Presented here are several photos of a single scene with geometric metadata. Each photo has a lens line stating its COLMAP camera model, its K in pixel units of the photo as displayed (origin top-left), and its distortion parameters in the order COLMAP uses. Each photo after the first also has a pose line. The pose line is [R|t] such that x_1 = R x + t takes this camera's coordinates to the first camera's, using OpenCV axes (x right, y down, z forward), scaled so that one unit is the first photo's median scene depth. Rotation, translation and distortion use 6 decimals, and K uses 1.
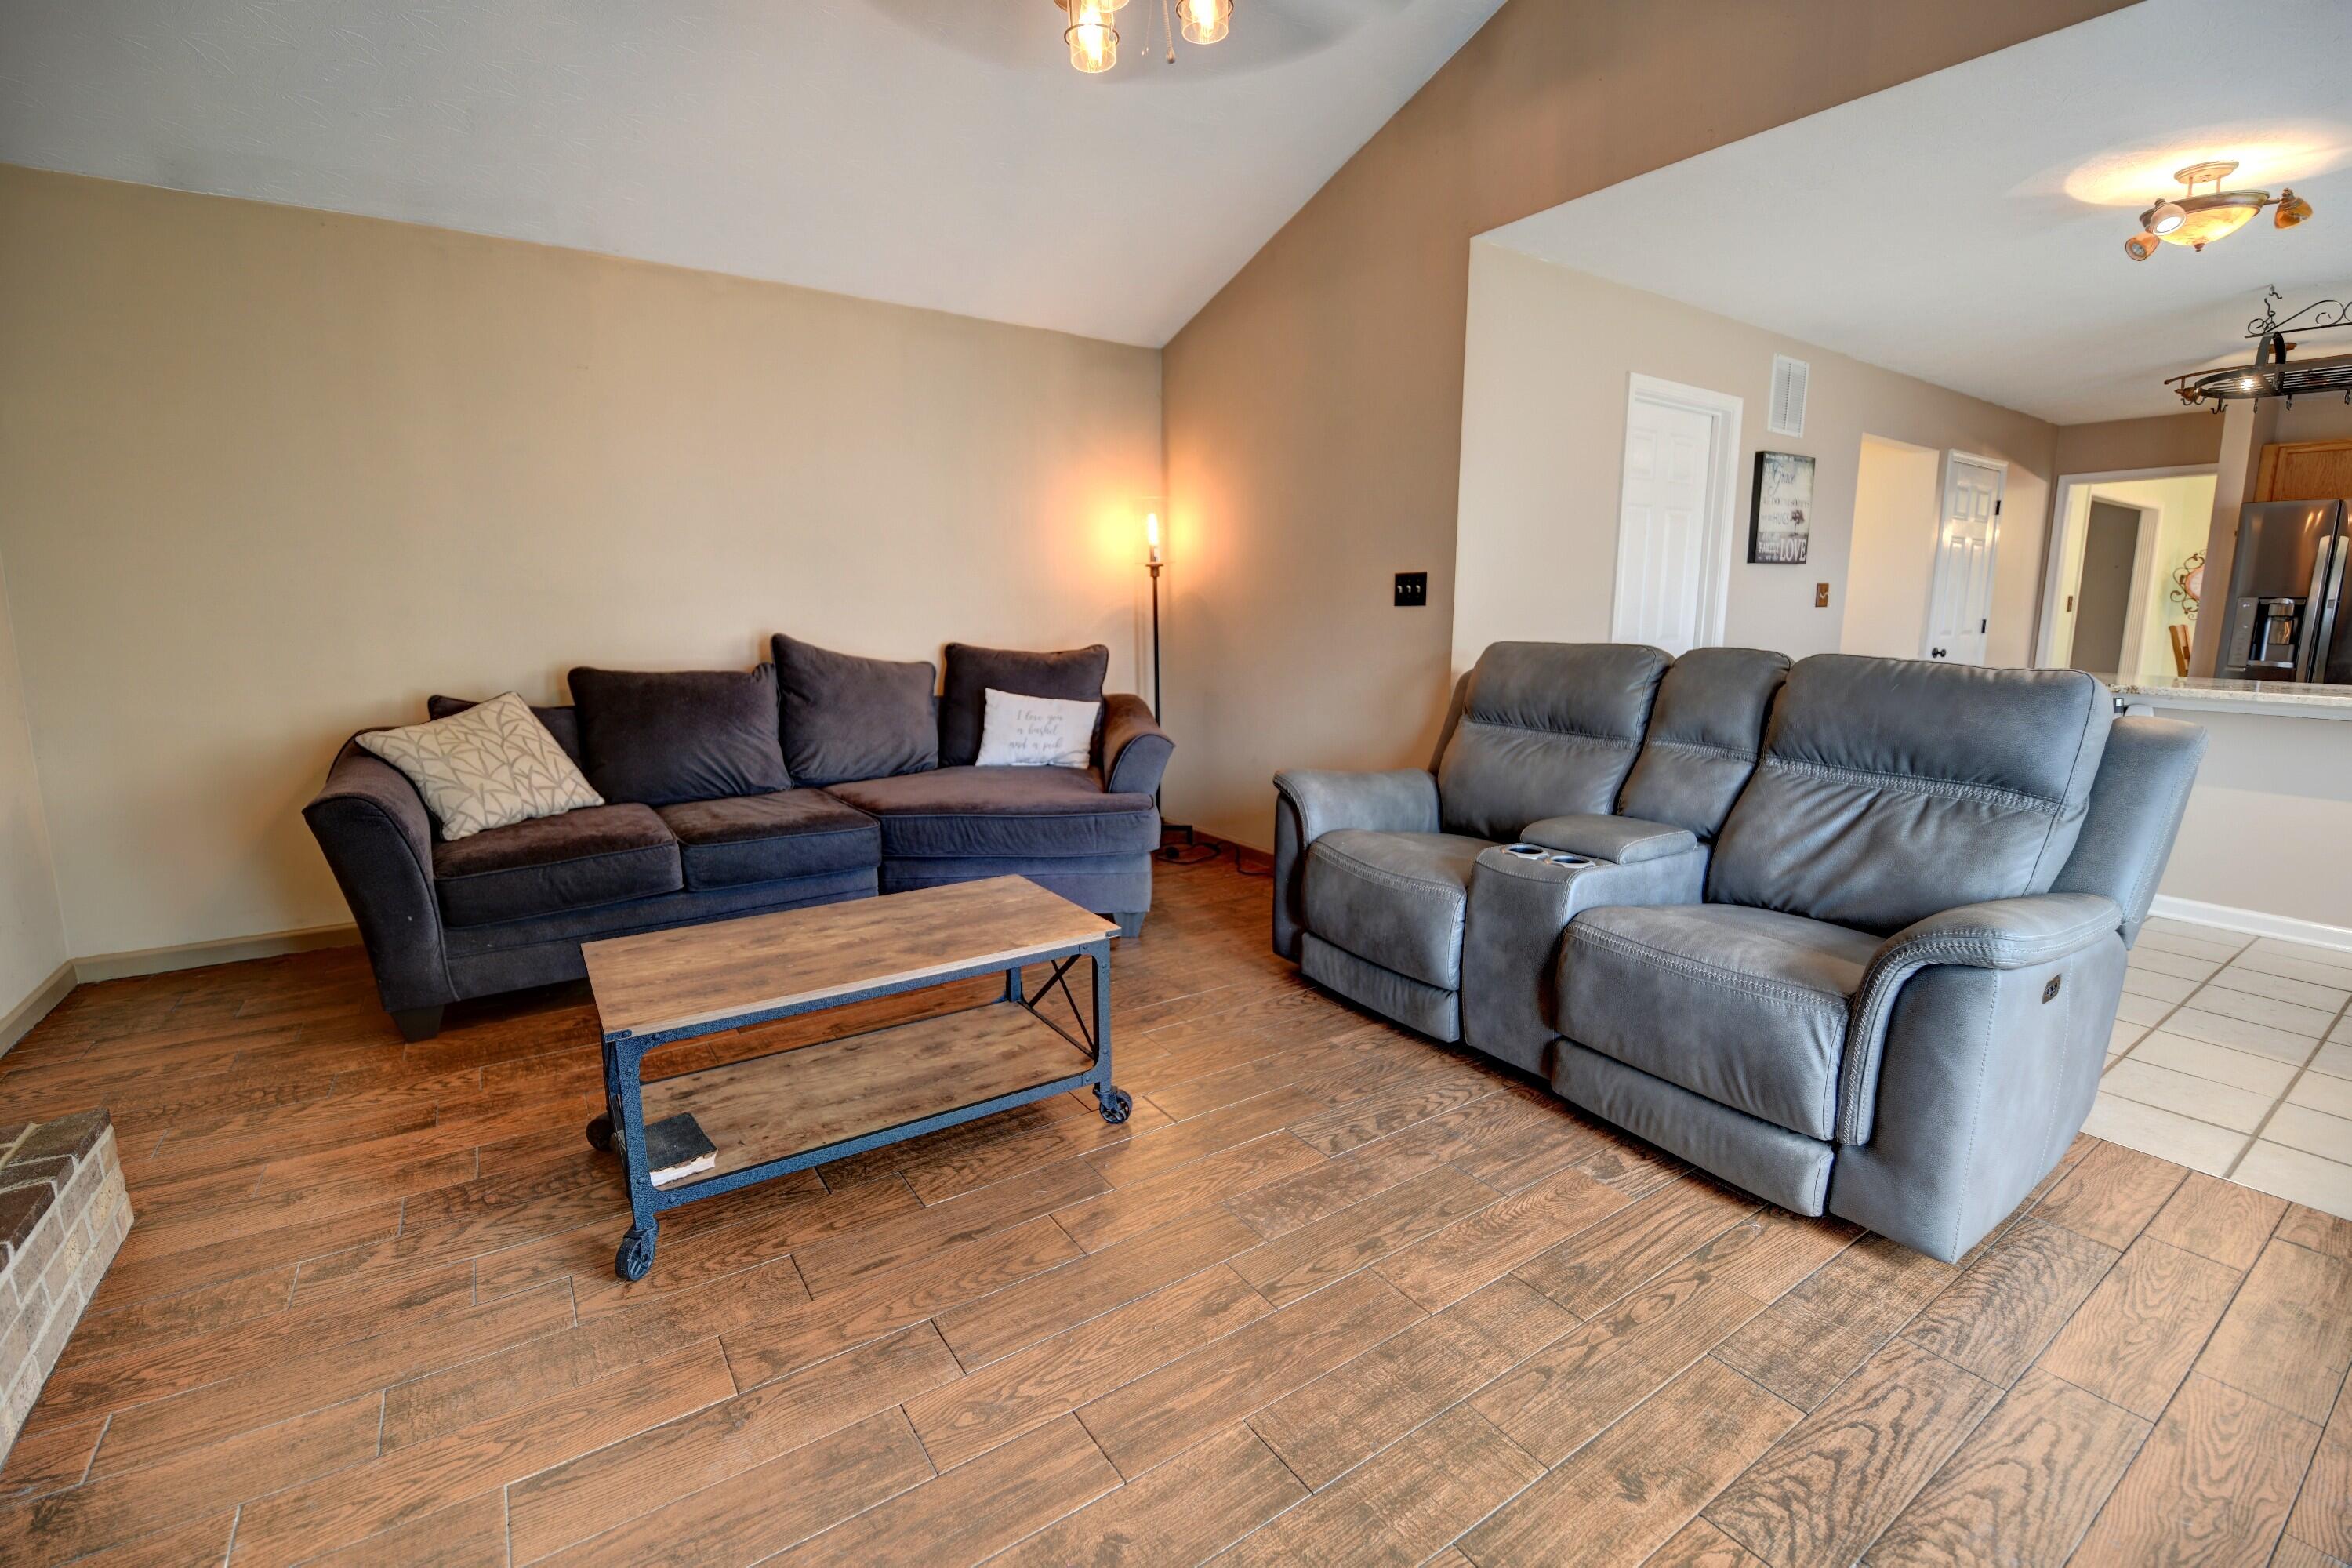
lens RADIAL K [[1029.4, 0, 1174.1], [0, 1029.4, 783.9], [0, 0, 1]] dist [-0.014770, -0.001723]
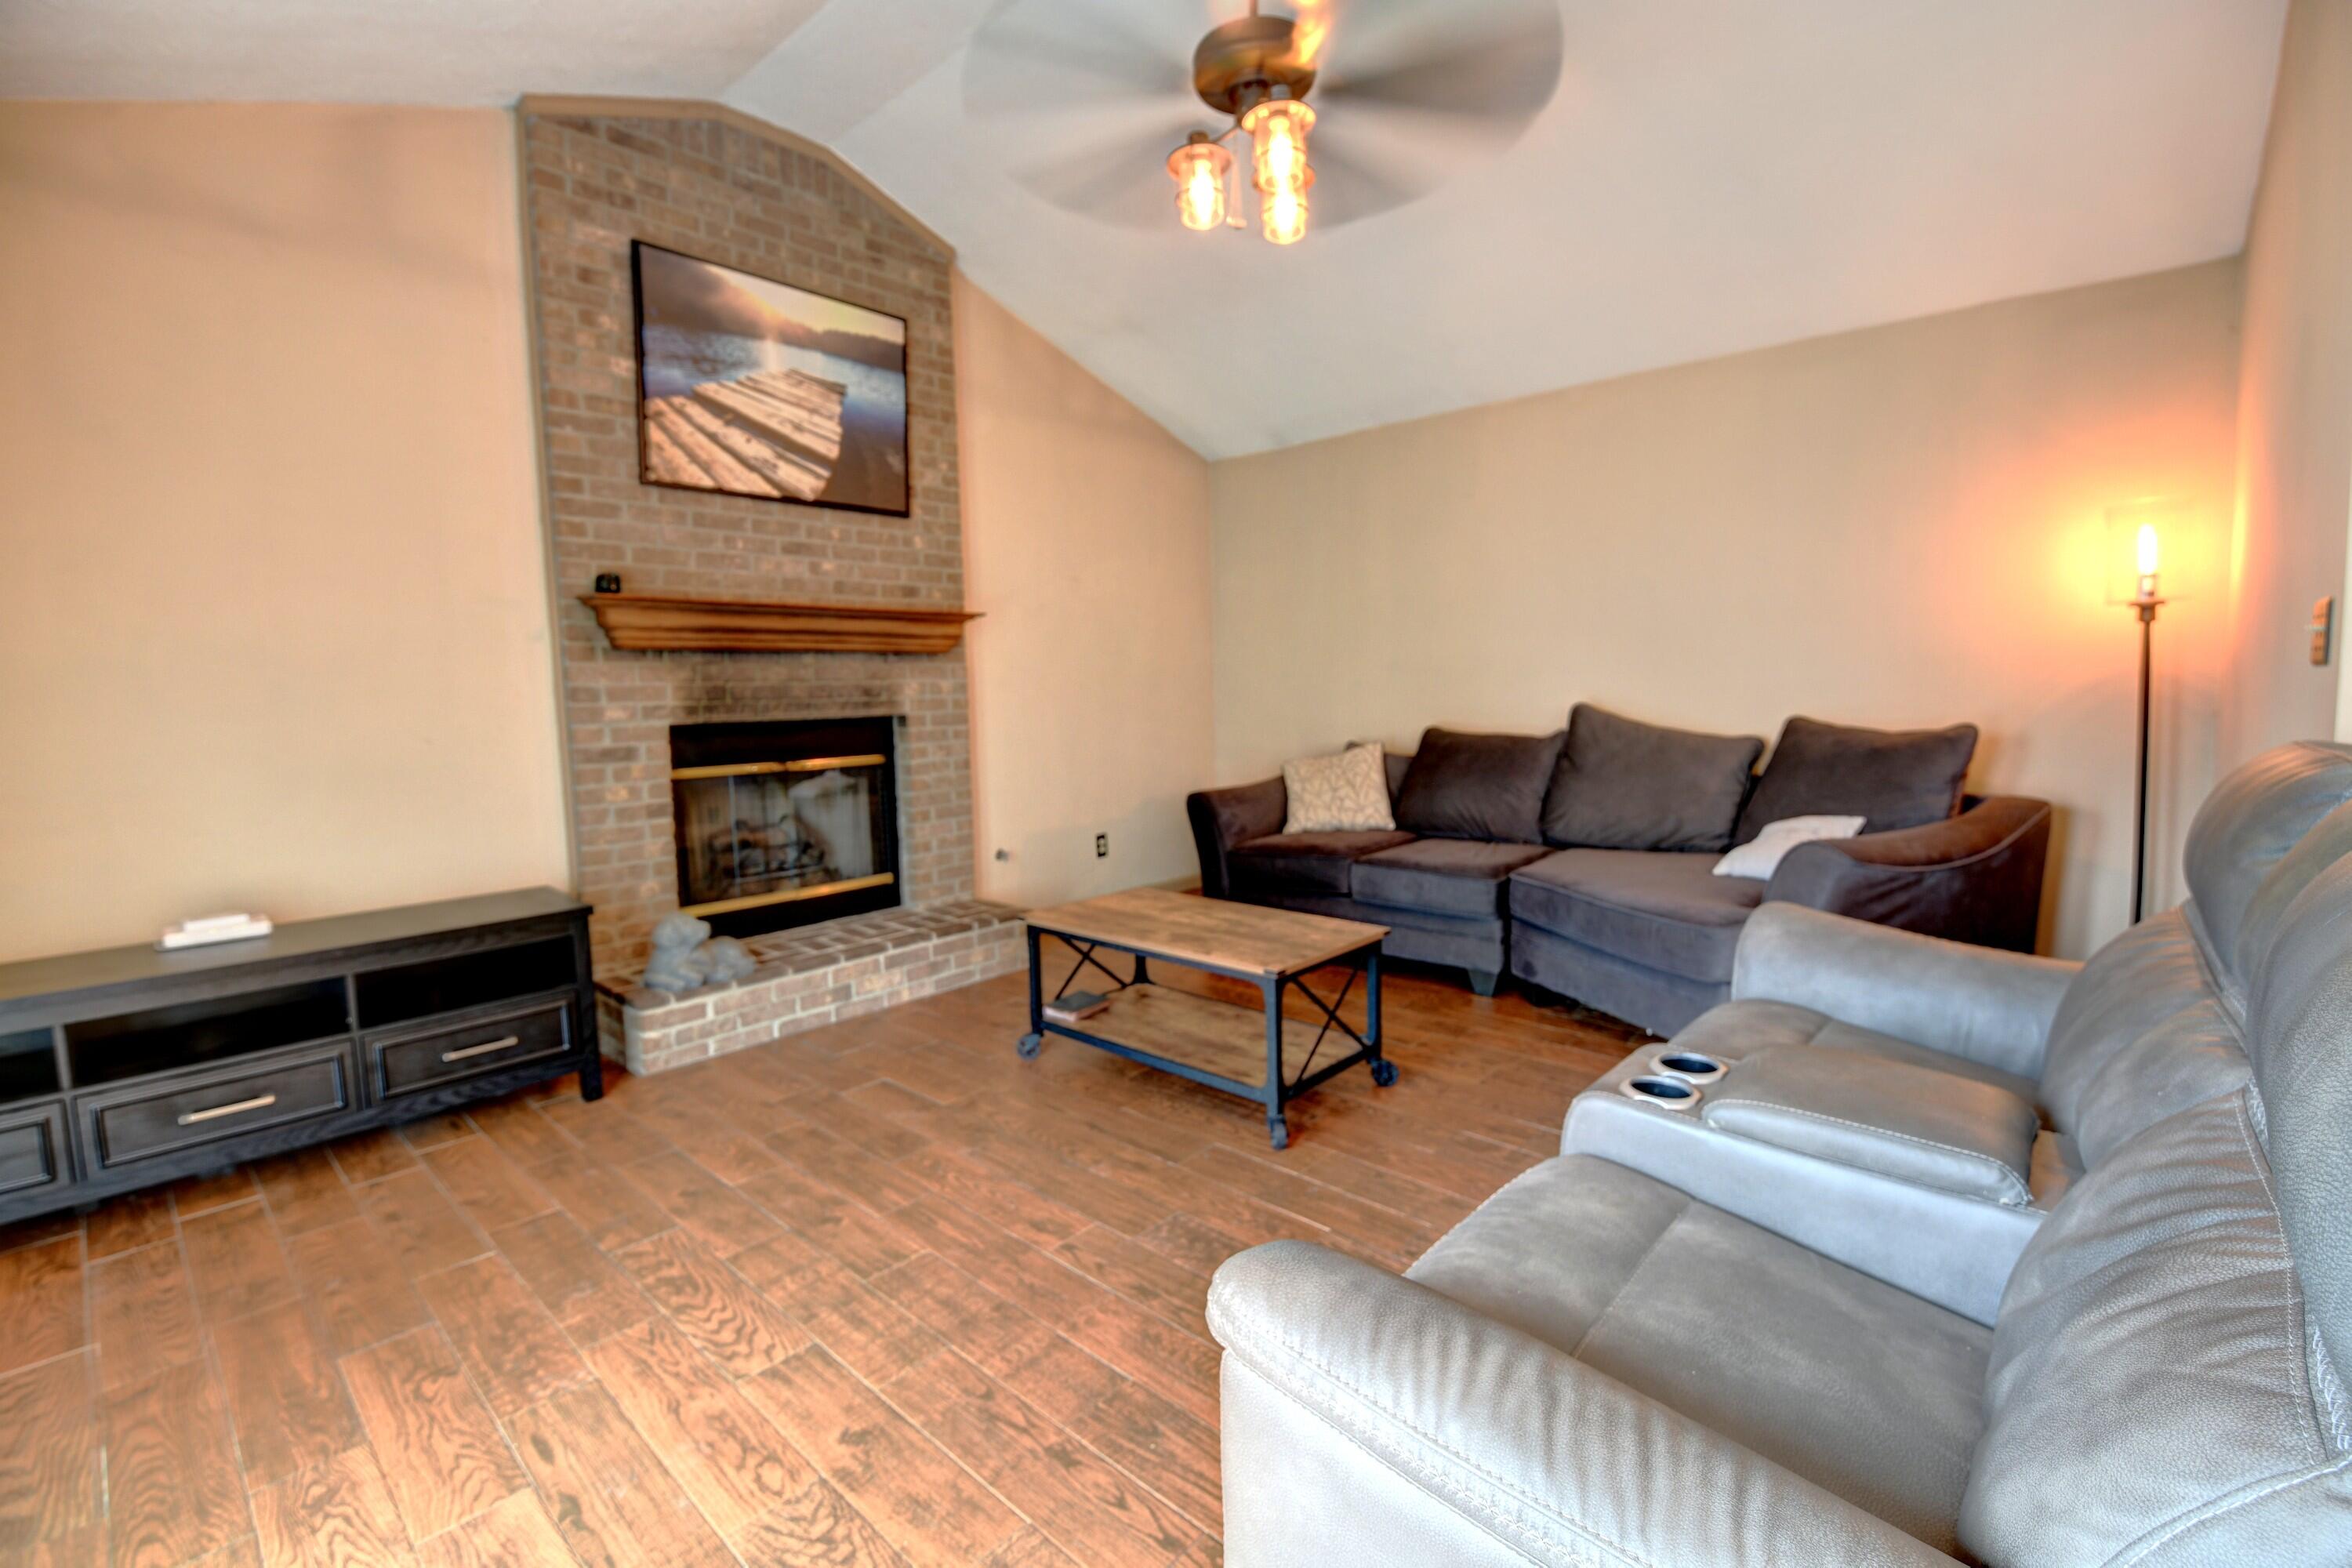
lens RADIAL K [[1029.4, 0, 1172.1], [0, 1029.4, 781.1], [0, 0, 1]] dist [-0.014770, -0.001723]
pose [[0.220315, 0.085707, -0.971656, 1.303867], [-0.144303, 0.988035, 0.054432, -0.141431], [0.964696, 0.128221, 0.230047, 0.797915]]
